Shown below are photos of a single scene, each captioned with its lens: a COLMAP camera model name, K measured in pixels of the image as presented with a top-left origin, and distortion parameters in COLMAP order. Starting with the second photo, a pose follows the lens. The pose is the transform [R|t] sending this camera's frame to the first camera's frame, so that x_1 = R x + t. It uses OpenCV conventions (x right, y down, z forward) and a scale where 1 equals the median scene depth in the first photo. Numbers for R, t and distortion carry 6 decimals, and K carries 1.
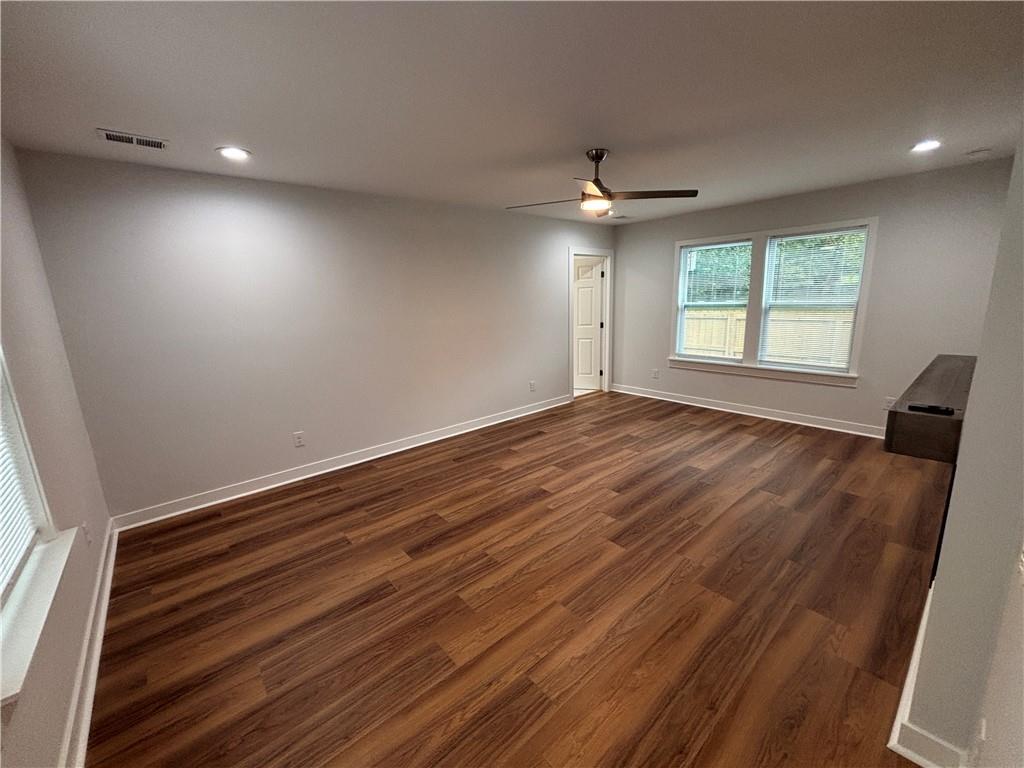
lens RADIAL K [[410.9, 0, 508.9], [0, 410.9, 379.0], [0, 0, 1]] dist [-0.000950, -0.000084]
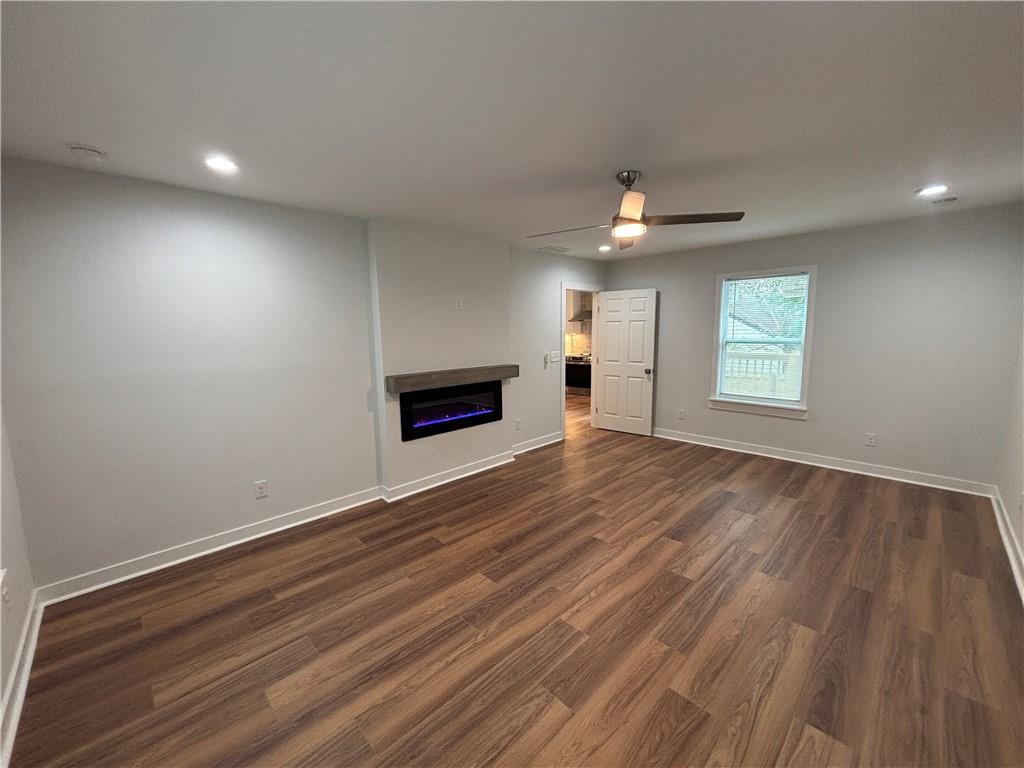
lens RADIAL K [[411.5, 0, 507.9], [0, 411.5, 379.3], [0, 0, 1]] dist [0.004175, 0.000197]
pose [[-0.996681, 0.057389, -0.057739, 0.513865], [0.035733, 0.945678, 0.323134, -0.392035], [0.073147, 0.319998, -0.944590, 1.819762]]
